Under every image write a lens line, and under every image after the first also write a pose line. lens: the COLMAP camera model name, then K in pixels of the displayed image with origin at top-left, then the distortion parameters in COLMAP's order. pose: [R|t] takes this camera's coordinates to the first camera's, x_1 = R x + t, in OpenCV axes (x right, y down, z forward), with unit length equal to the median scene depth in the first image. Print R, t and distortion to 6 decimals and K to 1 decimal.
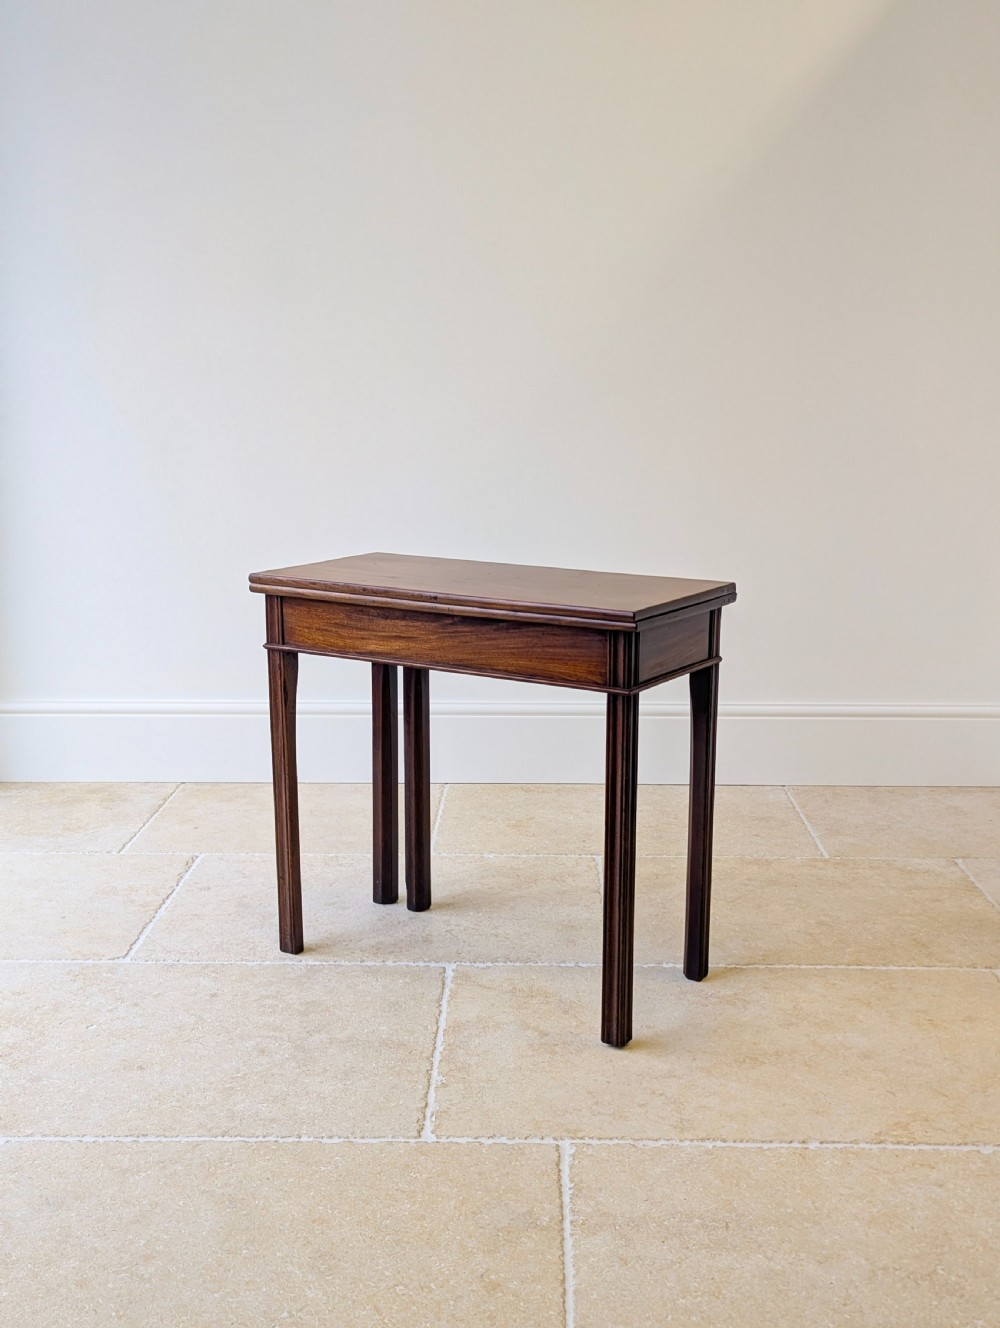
lens RADIAL K [[1410.9, 0, 511.4], [0, 1410.9, 639.4], [0, 0, 1]] dist [0.043864, 0.000000]
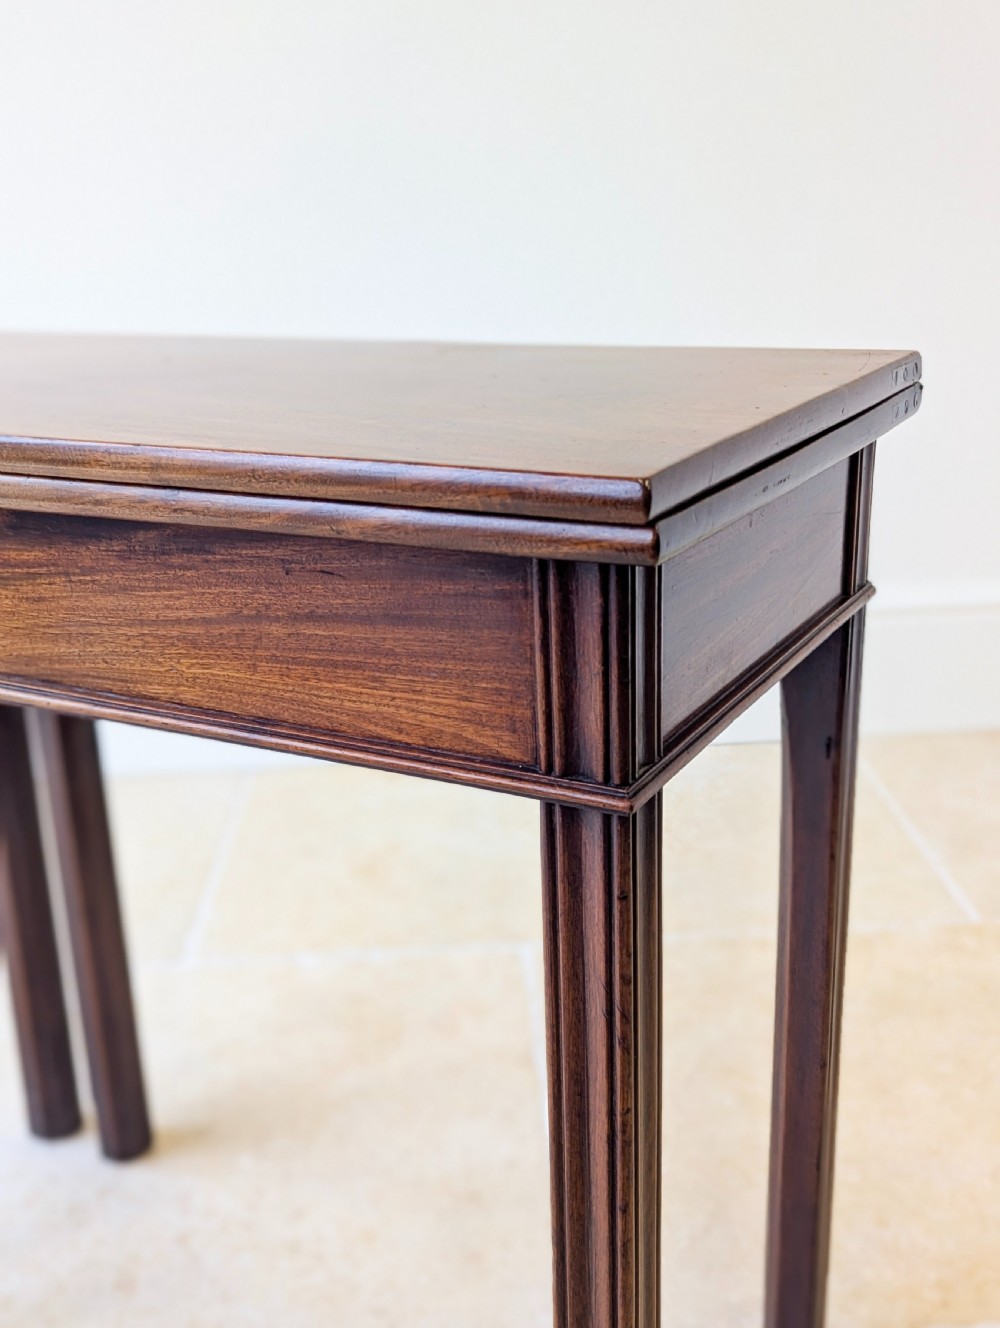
lens RADIAL K [[1410.9, 0, 520.2], [0, 1410.9, 668.9], [0, 0, 1]] dist [0.043864, 0.000000]
pose [[0.996706, -0.056000, 0.058657, 0.045425], [0.046767, 0.987820, 0.148407, -0.021142], [-0.066253, -0.145175, 0.987185, 0.676167]]
